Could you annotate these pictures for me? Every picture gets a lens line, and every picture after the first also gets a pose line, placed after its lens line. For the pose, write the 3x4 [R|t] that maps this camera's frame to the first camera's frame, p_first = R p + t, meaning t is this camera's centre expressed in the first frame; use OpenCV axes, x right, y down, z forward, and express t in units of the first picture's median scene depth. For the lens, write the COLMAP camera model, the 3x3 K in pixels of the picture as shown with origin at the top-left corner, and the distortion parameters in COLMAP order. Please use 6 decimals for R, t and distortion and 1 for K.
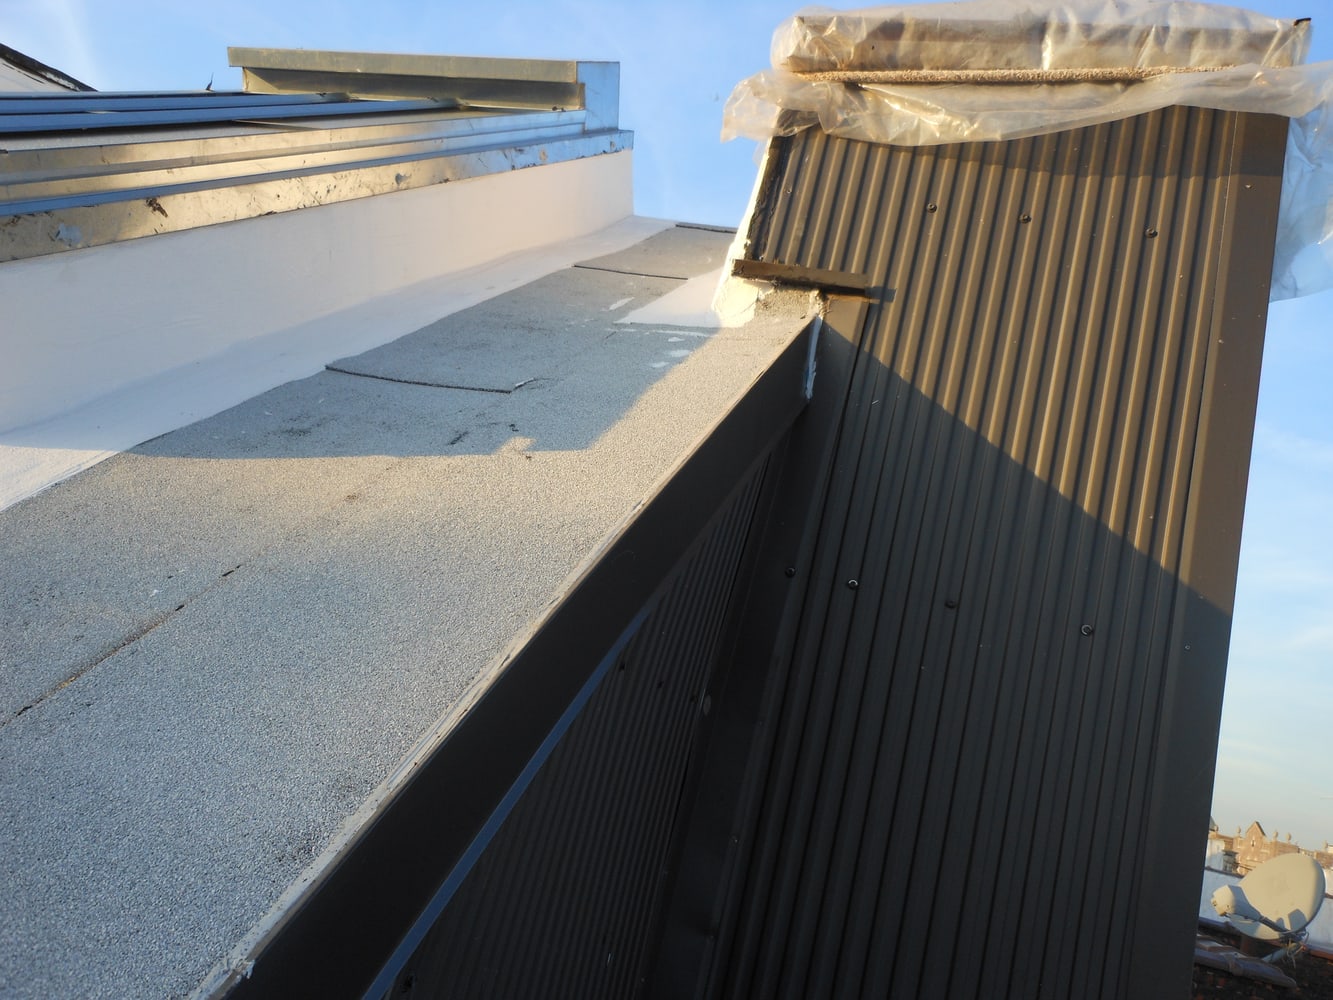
lens RADIAL K [[1061.5, 0, 666.5], [0, 1061.5, 500.0], [0, 0, 1]] dist [0.010407, 0.005132]
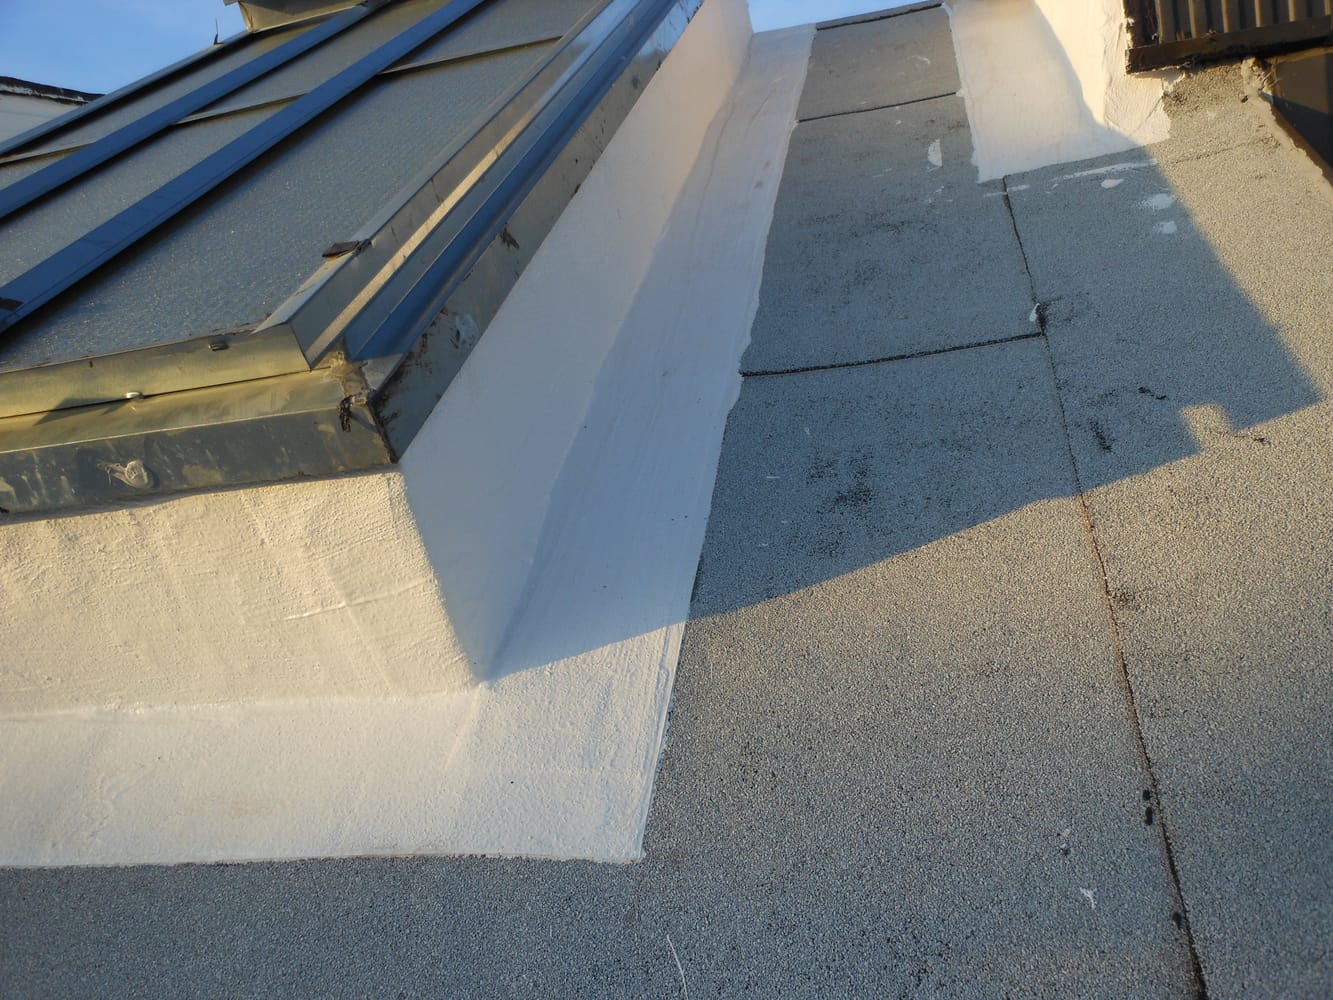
lens RADIAL K [[1056.0, 0, 672.8], [0, 1056.0, 483.8], [0, 0, 1]] dist [-0.021468, 0.022102]
pose [[0.949774, -0.312935, 0.000179, -0.408634], [0.308421, 0.936172, 0.168696, -0.200706], [-0.052959, -0.160168, 0.985668, 0.292665]]
